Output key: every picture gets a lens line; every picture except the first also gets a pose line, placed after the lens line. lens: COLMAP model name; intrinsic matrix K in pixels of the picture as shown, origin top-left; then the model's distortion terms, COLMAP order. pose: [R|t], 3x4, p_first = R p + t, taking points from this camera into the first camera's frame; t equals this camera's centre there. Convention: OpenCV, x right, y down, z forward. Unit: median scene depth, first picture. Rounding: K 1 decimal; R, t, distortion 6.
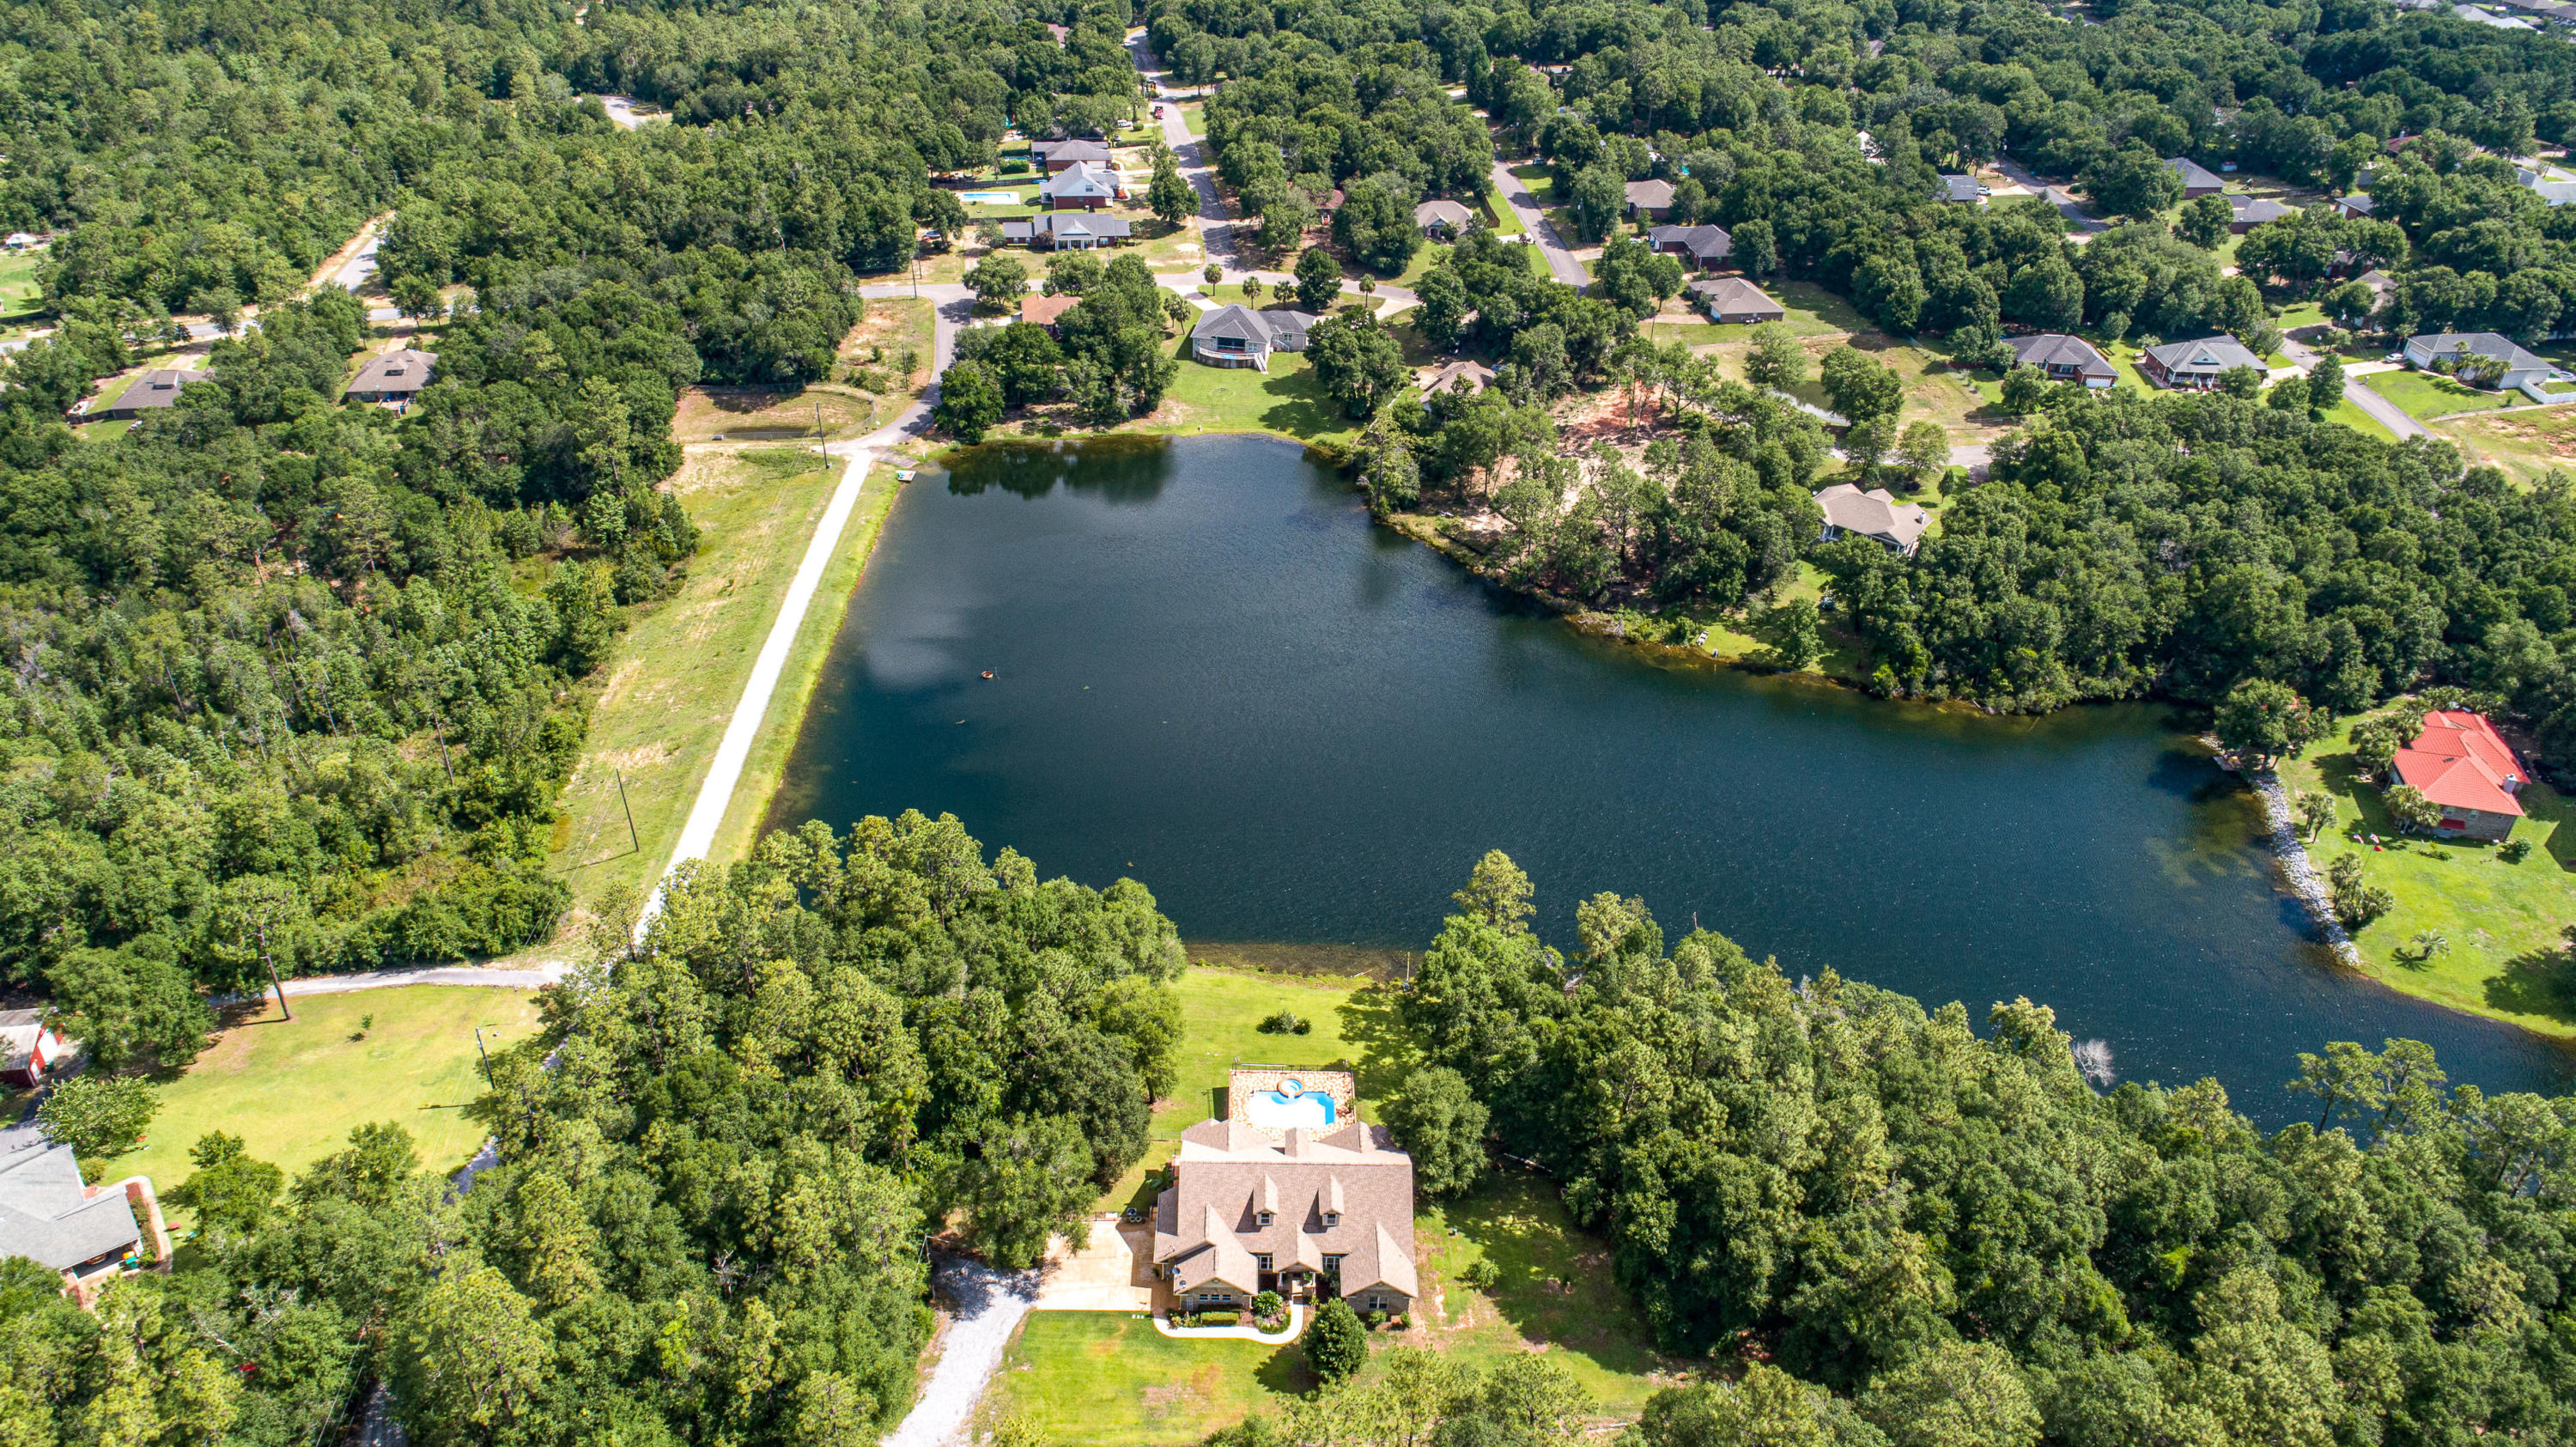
lens RADIAL K [[1788.8, 0, 1290.5], [0, 1788.8, 728.6], [0, 0, 1]] dist [-0.009032, 0.006147]
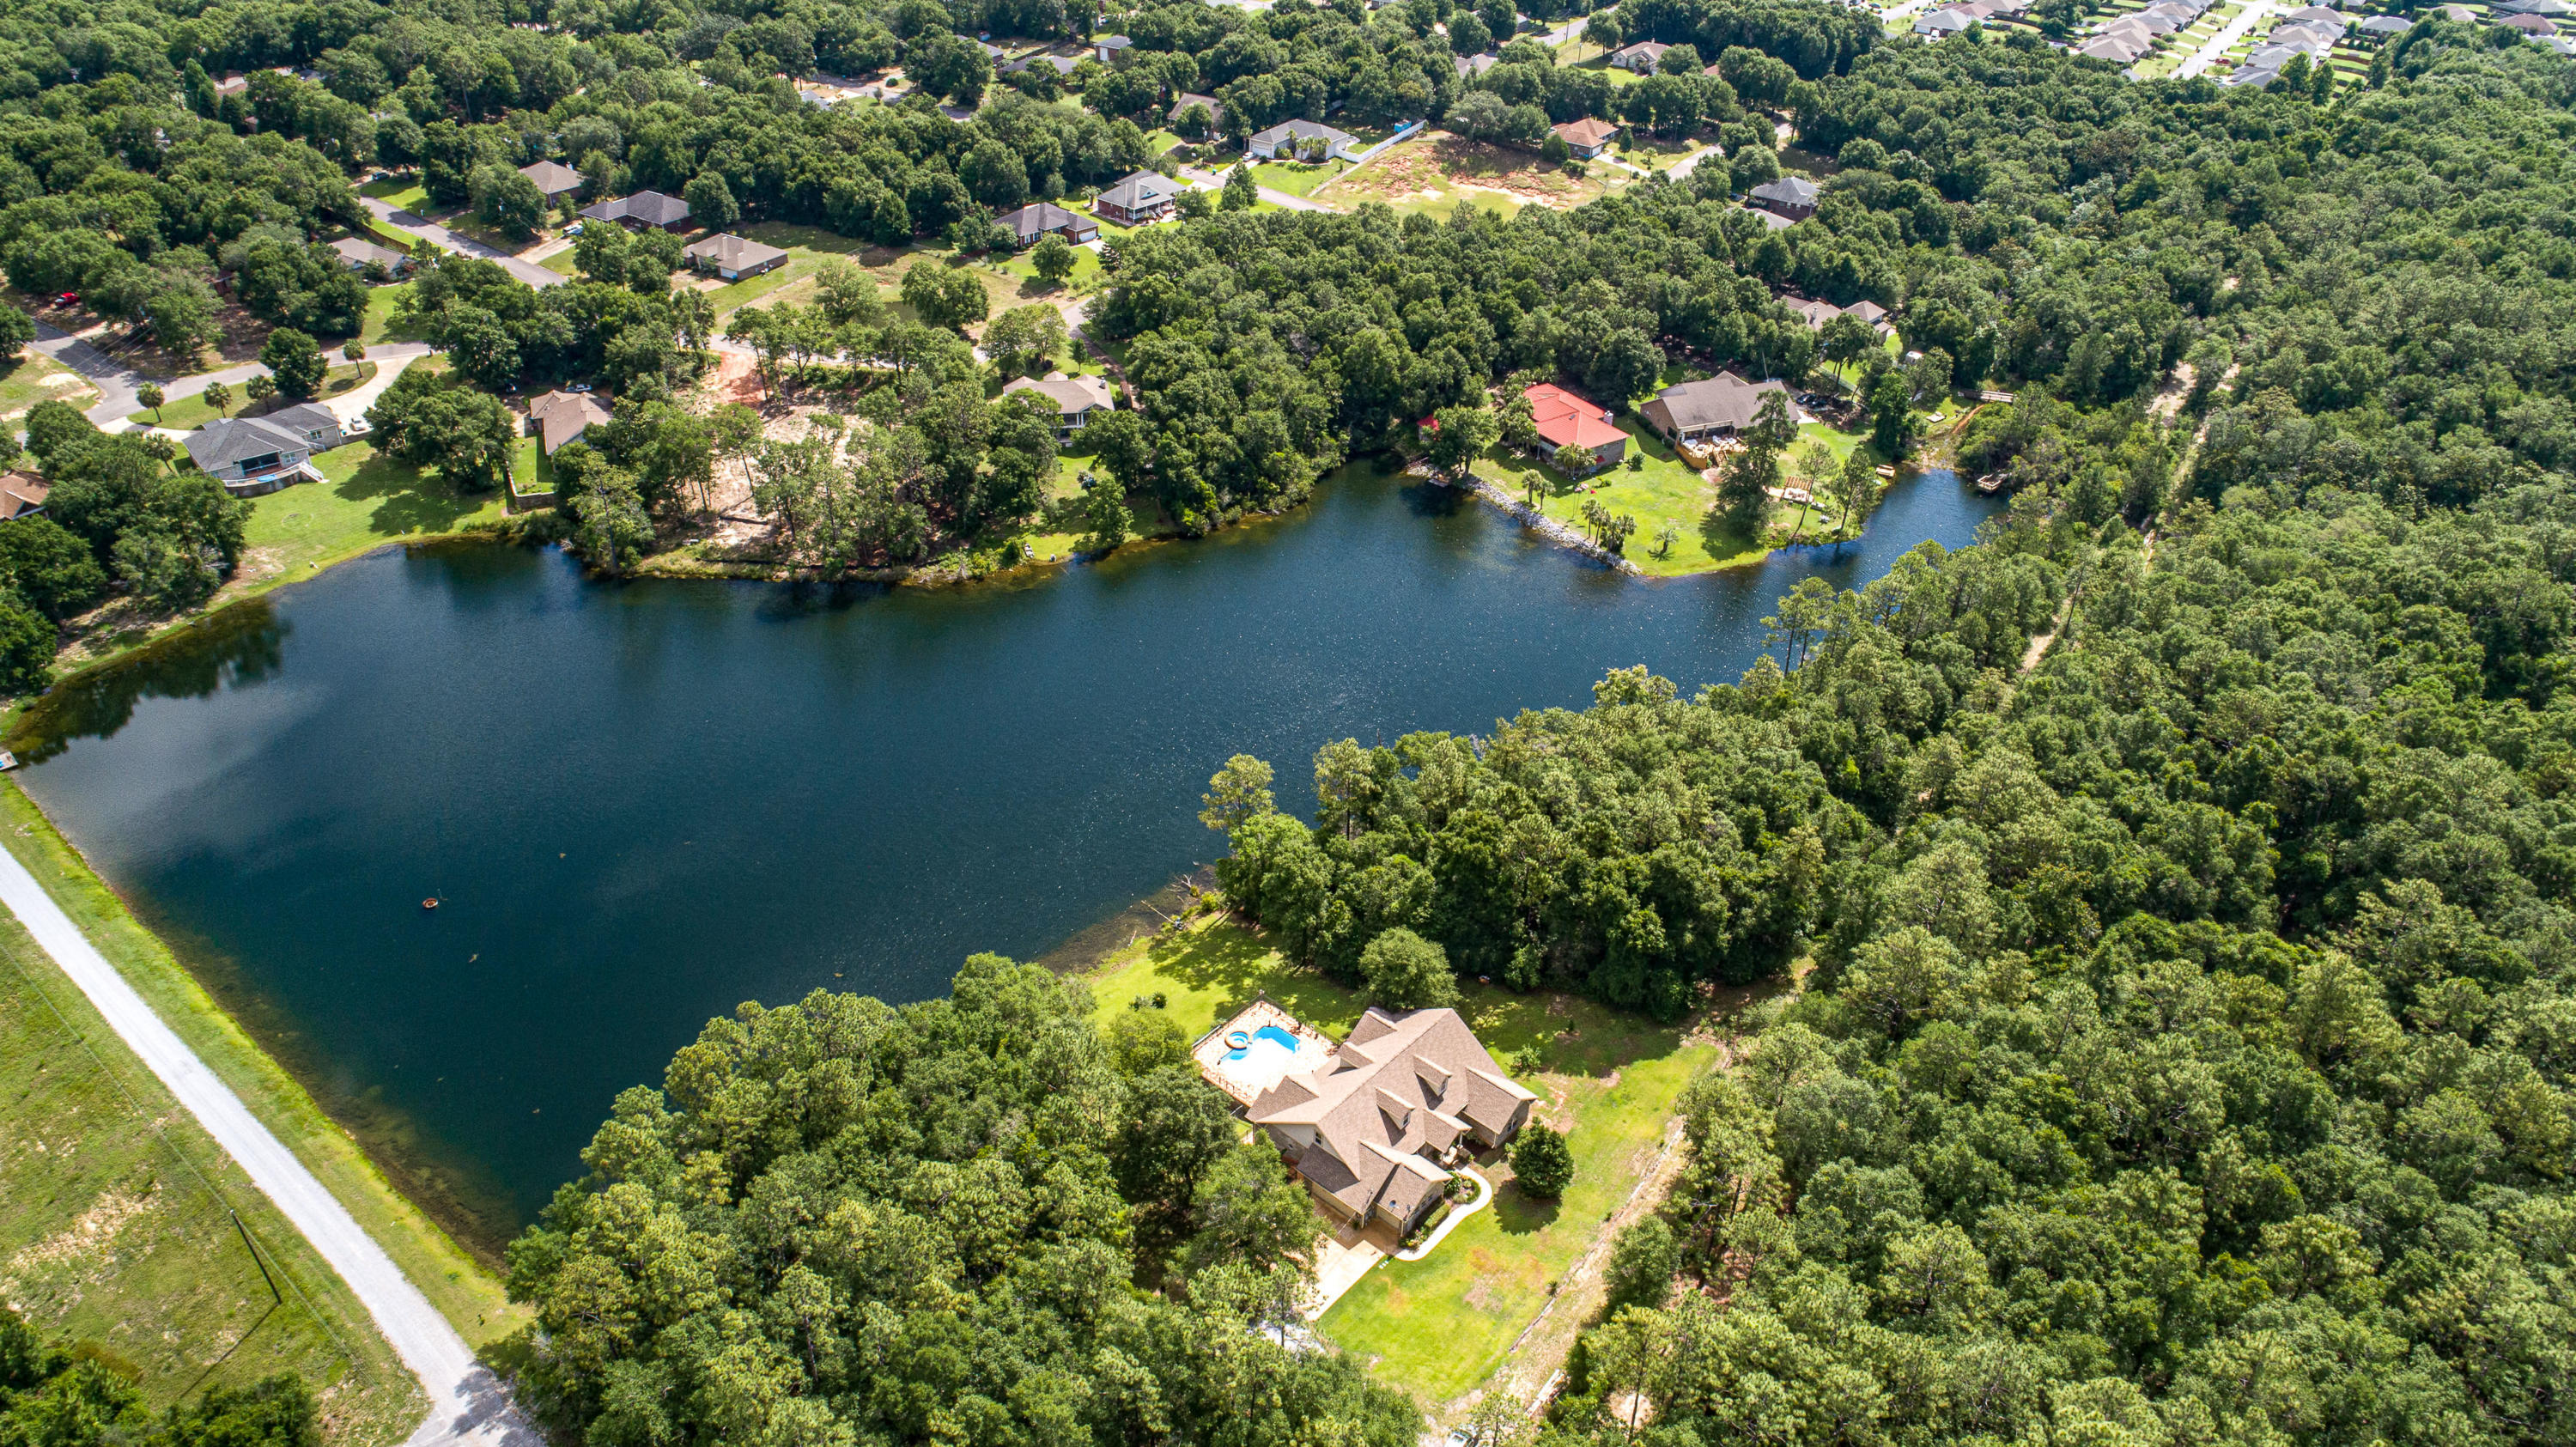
lens RADIAL K [[1788.8, 0, 1290.5], [0, 1788.8, 728.6], [0, 0, 1]] dist [-0.009032, 0.006147]
pose [[0.664548, -0.421836, 0.616790, -0.379330], [0.398174, 0.898376, 0.185414, -0.096406], [-0.632324, 0.122373, 0.764978, 0.128585]]
